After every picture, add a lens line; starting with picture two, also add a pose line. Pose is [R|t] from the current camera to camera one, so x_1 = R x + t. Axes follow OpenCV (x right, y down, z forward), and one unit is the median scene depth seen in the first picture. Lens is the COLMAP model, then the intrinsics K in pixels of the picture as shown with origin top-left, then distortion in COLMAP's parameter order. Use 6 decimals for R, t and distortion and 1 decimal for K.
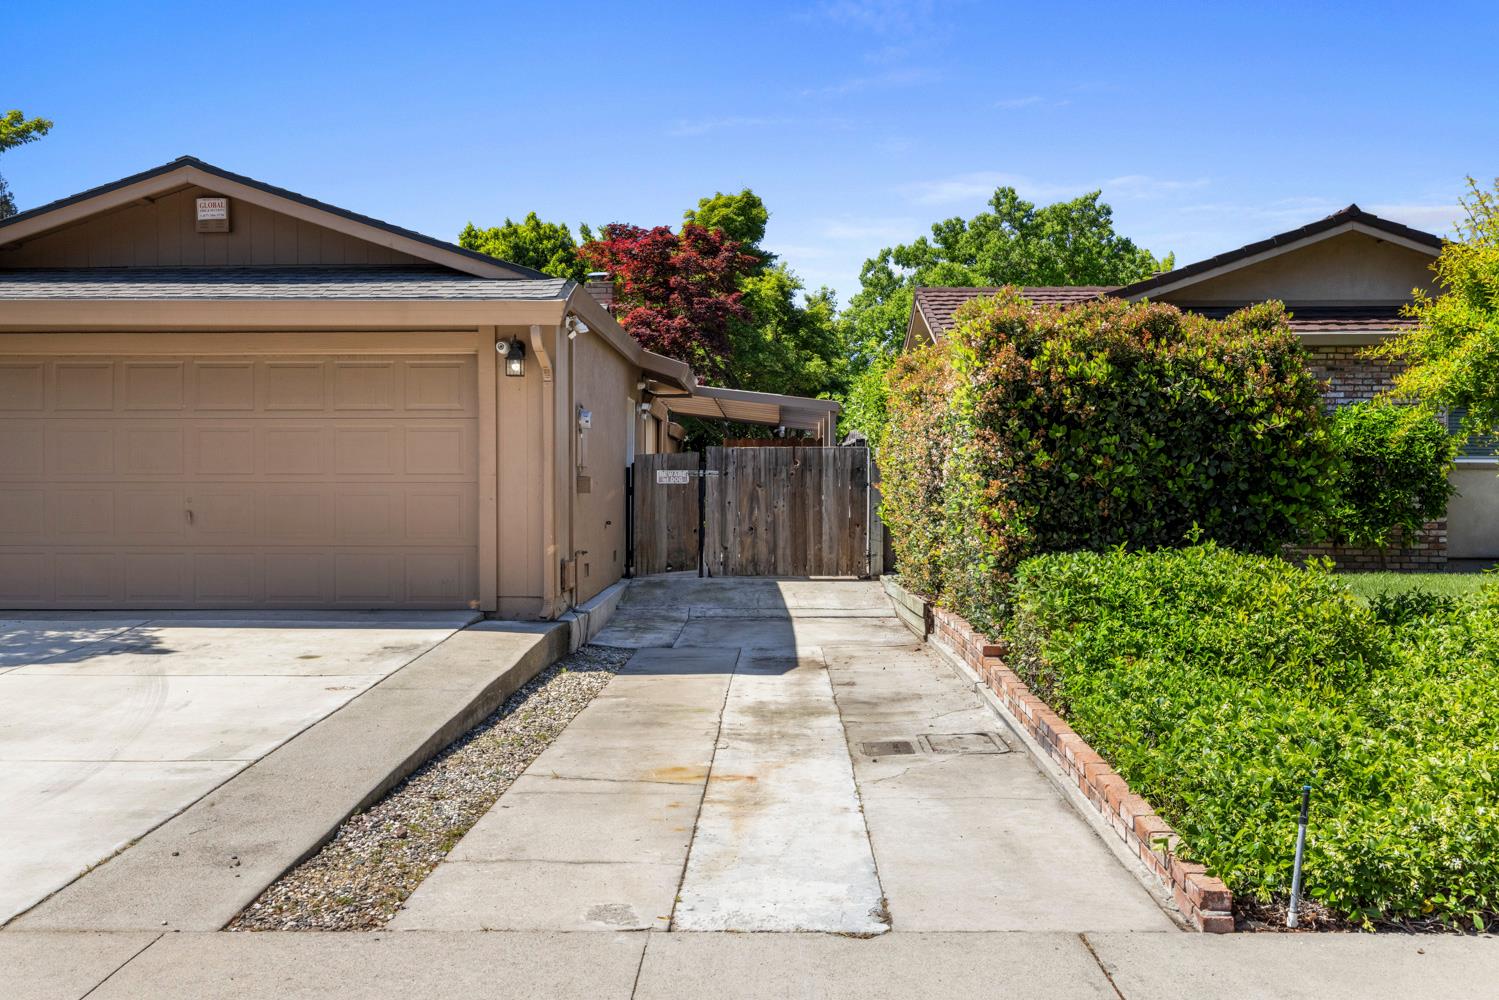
lens RADIAL K [[1455.3, 0, 750.3], [0, 1455.3, 494.0], [0, 0, 1]] dist [0.003607, 0.000000]
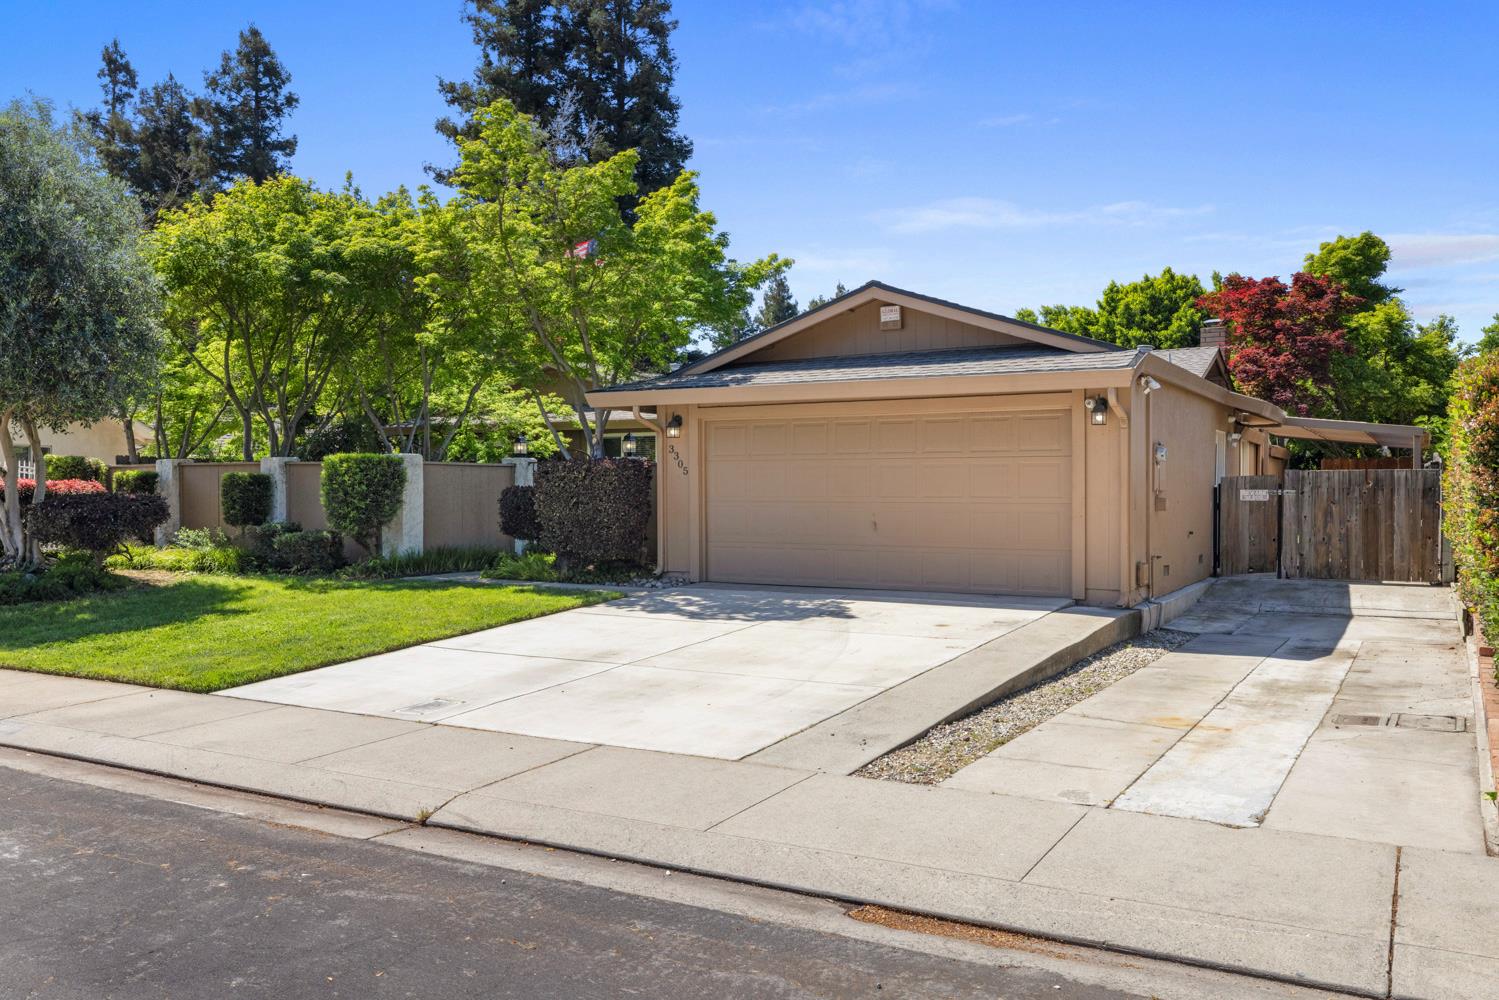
lens RADIAL K [[1212.6, 0, 747.8], [0, 1212.6, 499.7], [0, 0, 1]] dist [0.004878, 0.002709]
pose [[0.876667, 0.004654, -0.481075, 0.093357], [-0.003229, 0.999988, 0.003792, -0.015288], [0.481087, -0.001771, 0.876671, -0.135861]]
